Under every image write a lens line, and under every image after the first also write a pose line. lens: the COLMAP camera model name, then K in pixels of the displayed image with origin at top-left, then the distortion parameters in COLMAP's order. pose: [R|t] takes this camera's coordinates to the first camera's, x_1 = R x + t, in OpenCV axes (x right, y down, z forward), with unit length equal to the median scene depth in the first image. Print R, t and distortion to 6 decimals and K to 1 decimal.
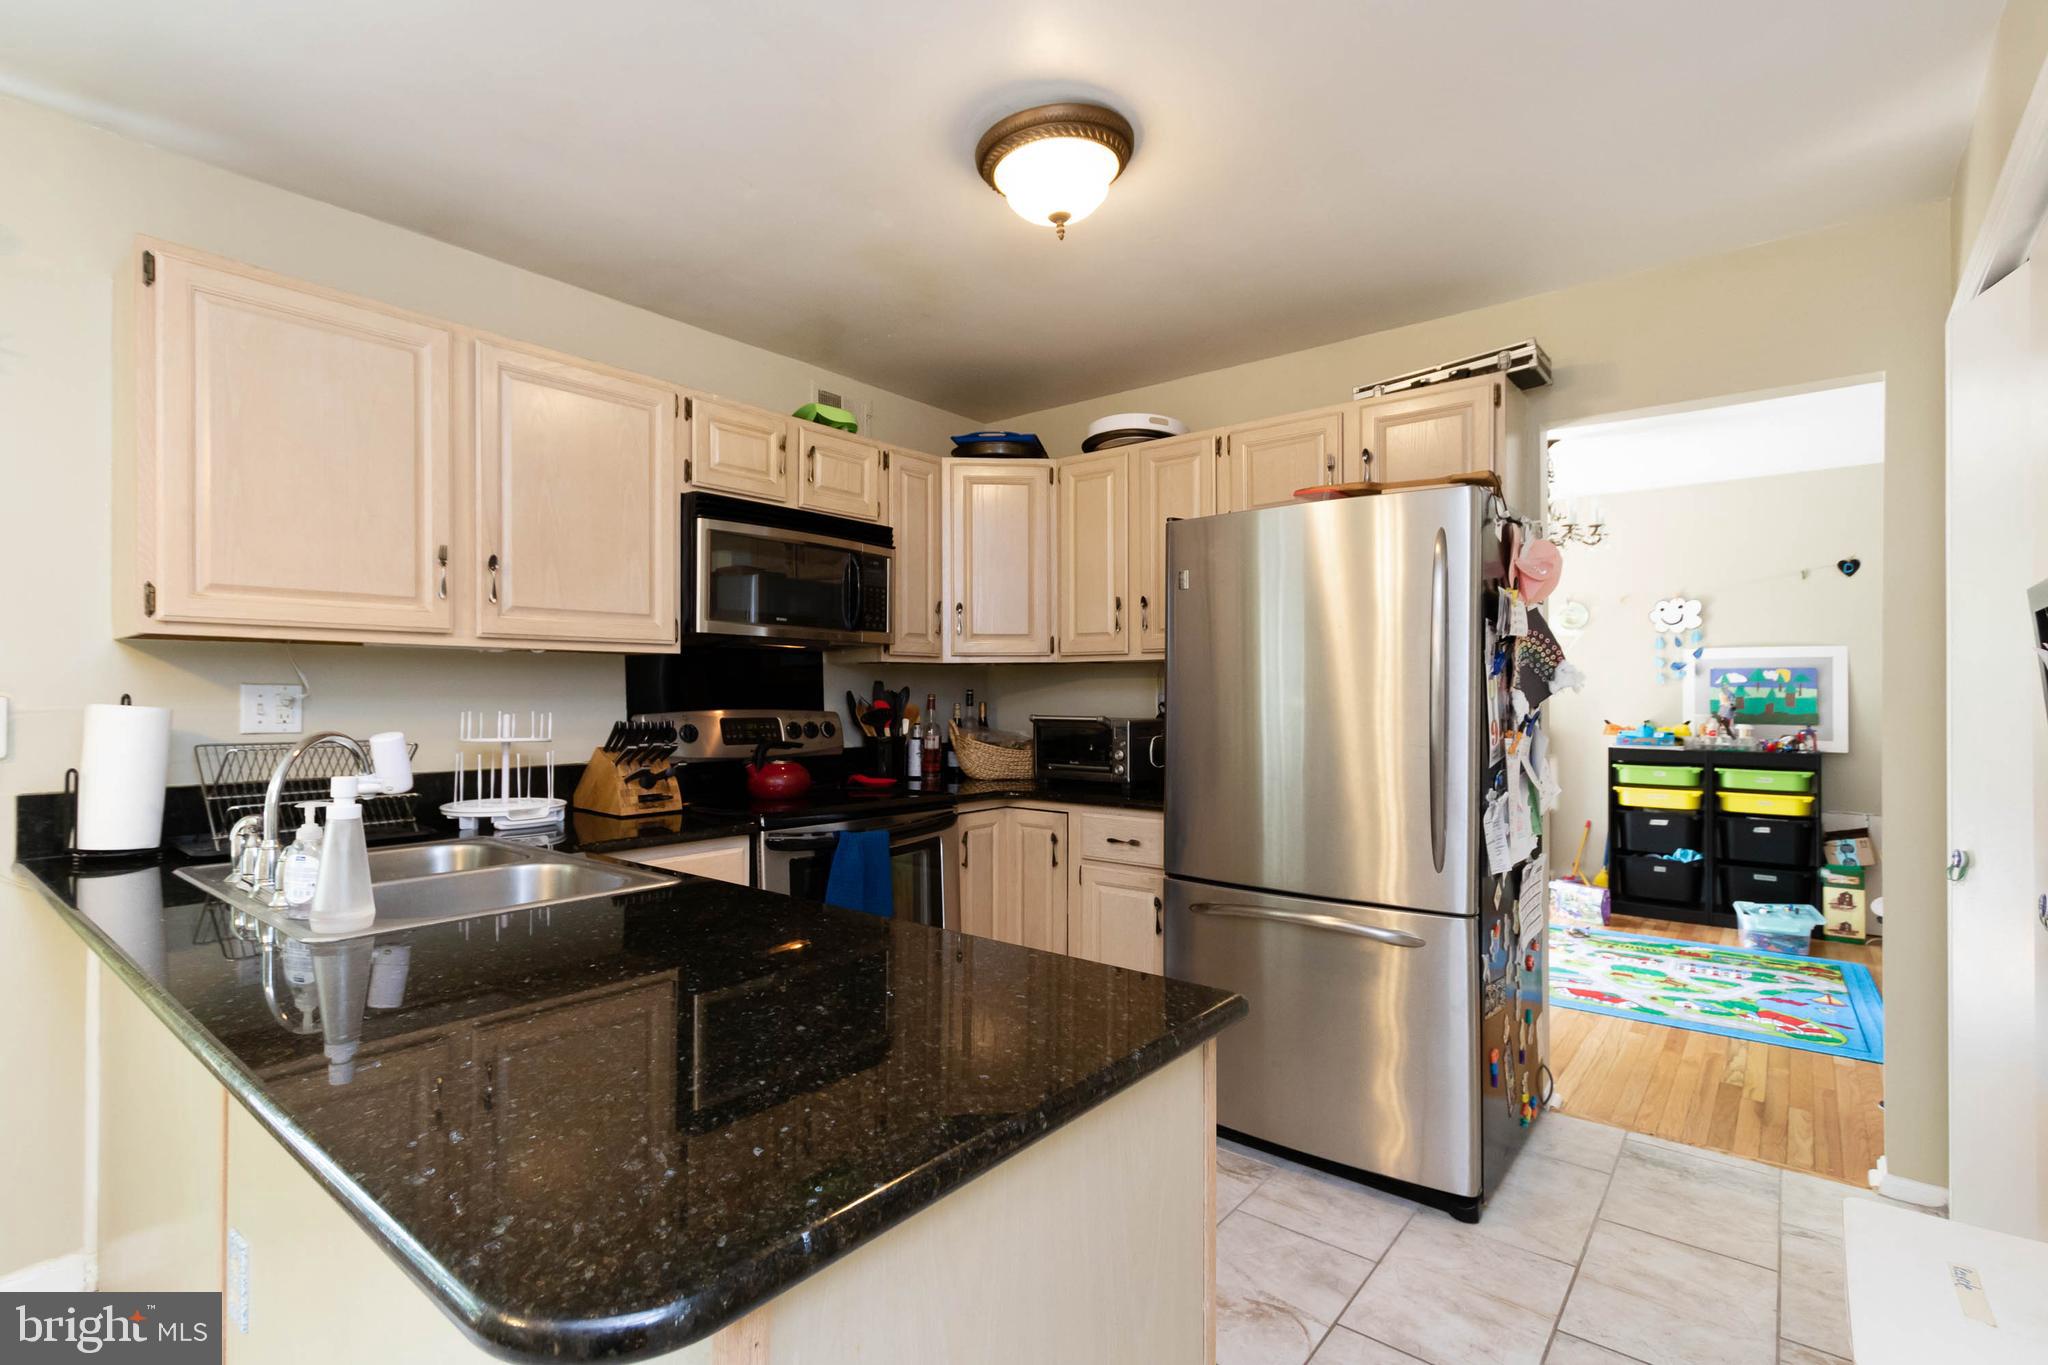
lens RADIAL K [[946.5, 0, 1043.1], [0, 946.5, 690.9], [0, 0, 1]] dist [0.004415, -0.000968]
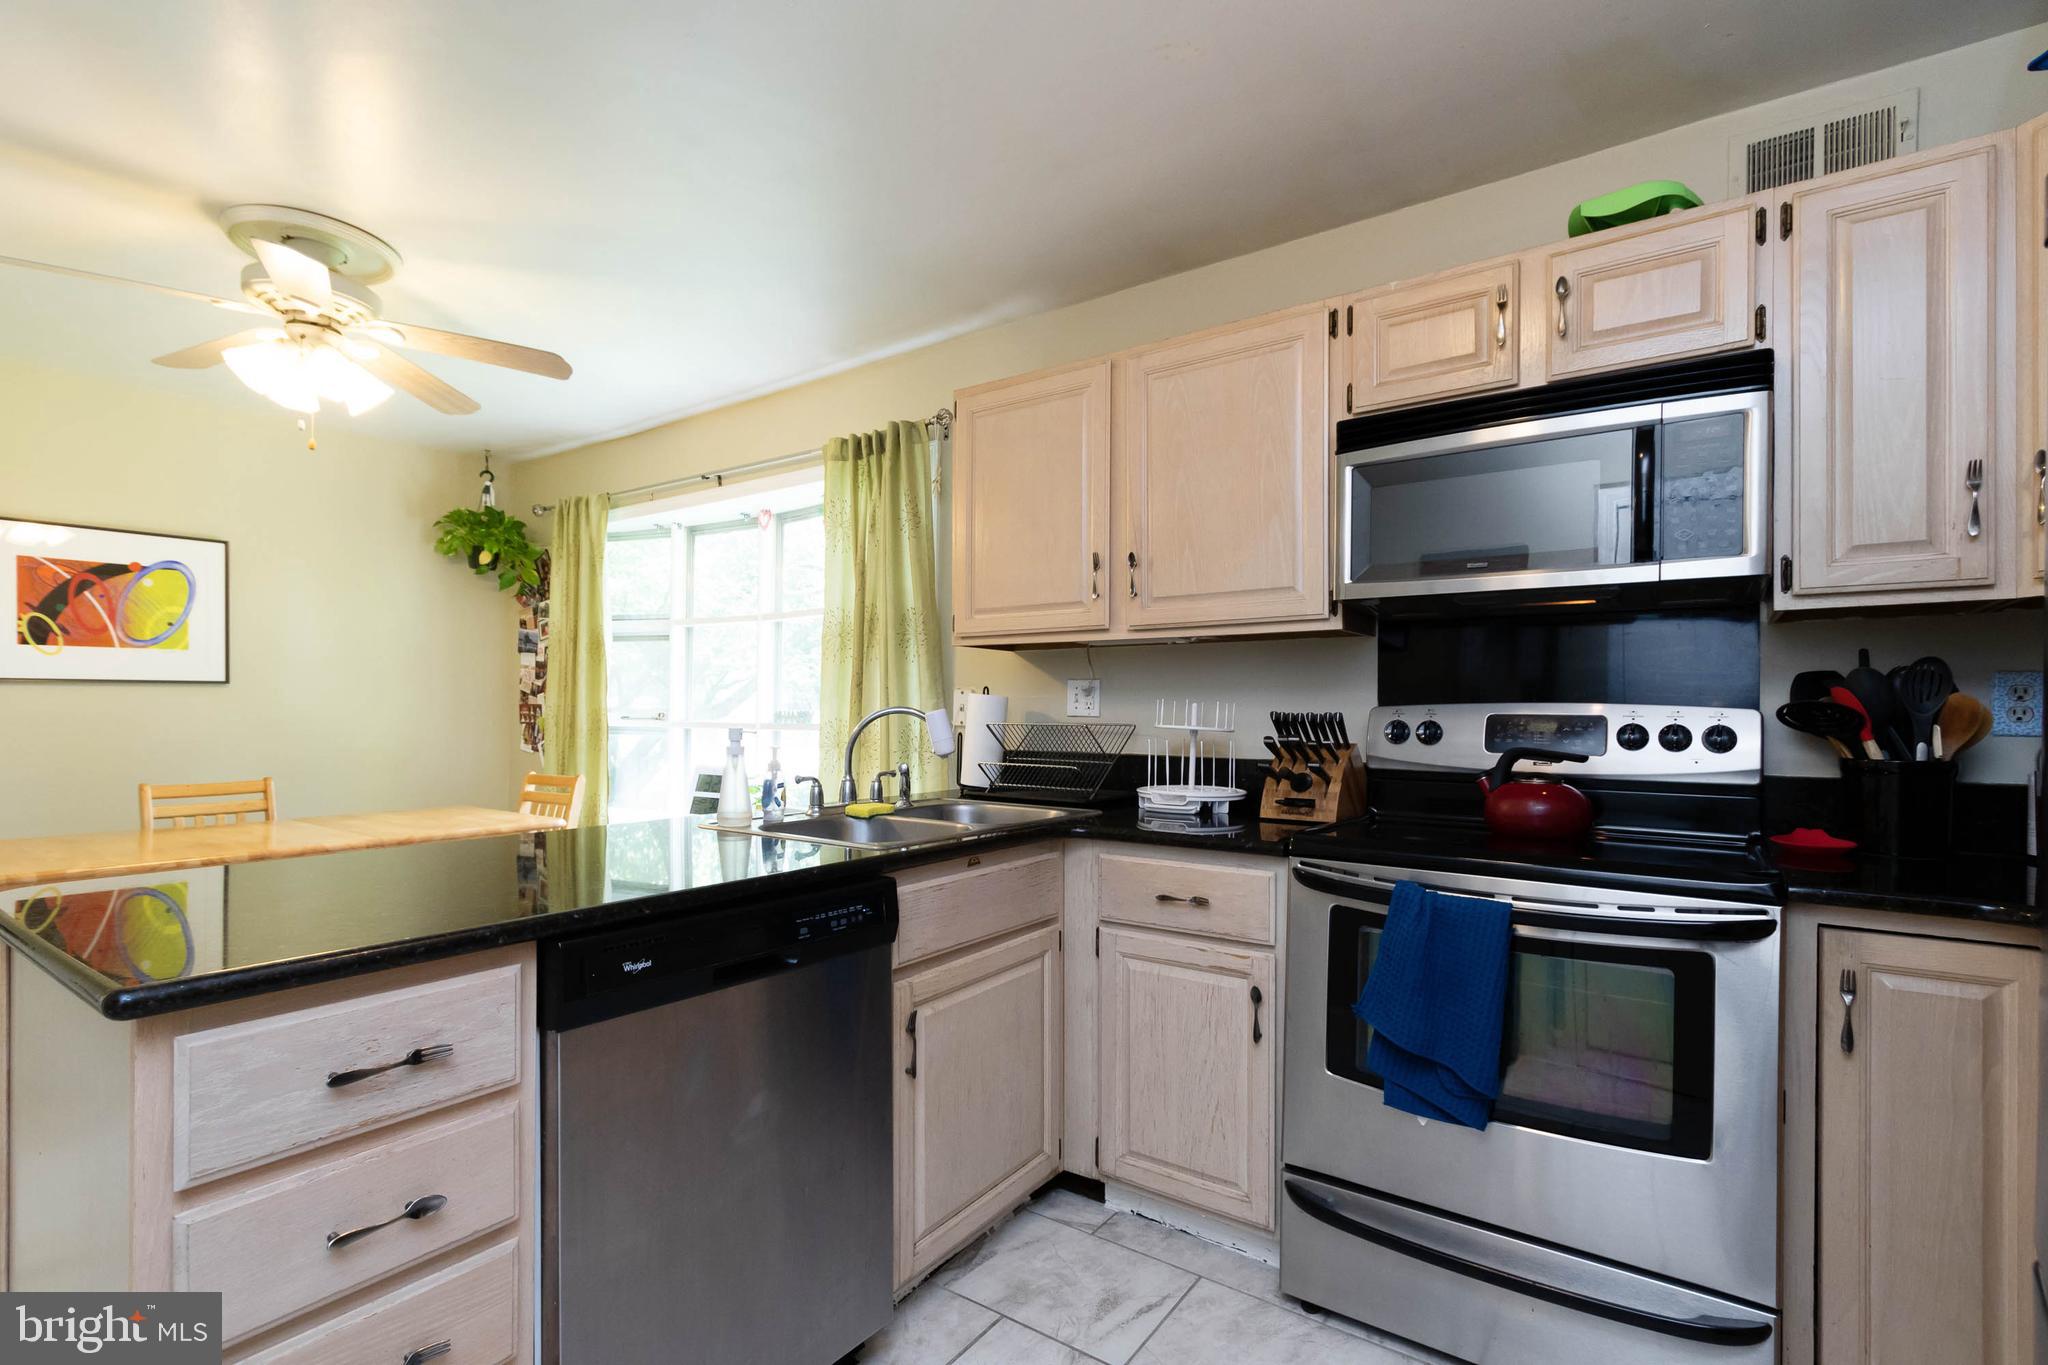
lens RADIAL K [[946.5, 0, 972.3], [0, 946.5, 703.2], [0, 0, 1]] dist [0.004415, -0.000968]
pose [[0.034558, -0.007860, -0.999372, 0.315491], [-0.003503, 0.999962, -0.007986, 0.023581], [0.999397, 0.003777, 0.034529, 0.510134]]
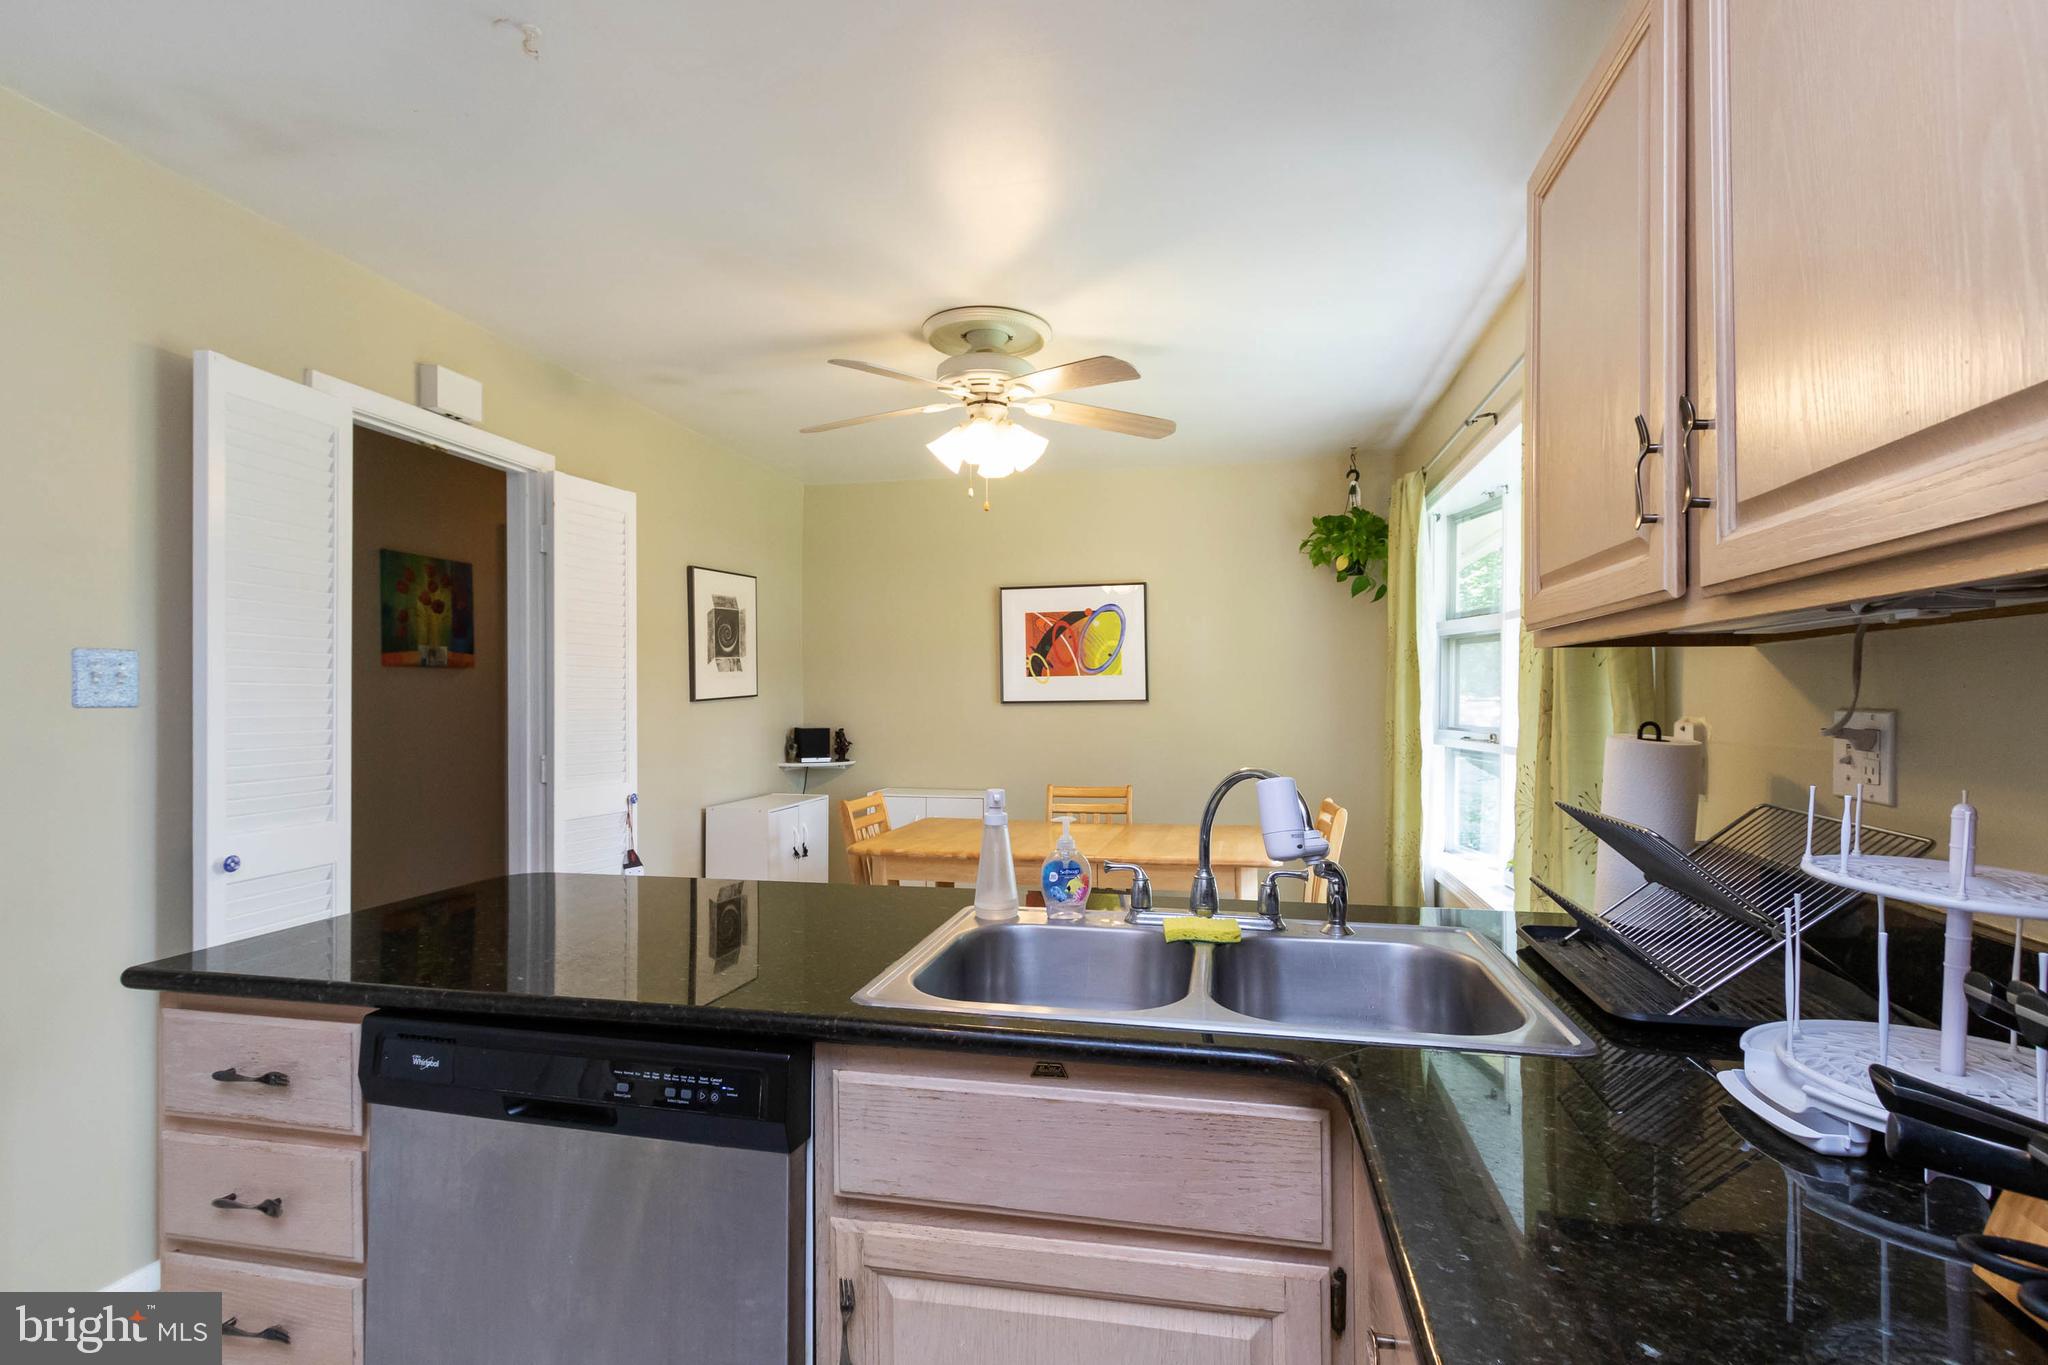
lens RADIAL K [[946.5, 0, 1053.2], [0, 946.5, 704.2], [0, 0, 1]] dist [0.004415, -0.000968]
pose [[-0.888737, 0.004943, -0.458390, -0.097765], [0.002979, 0.999983, 0.005007, -0.007794], [0.458407, 0.003085, -0.888737, 0.800869]]
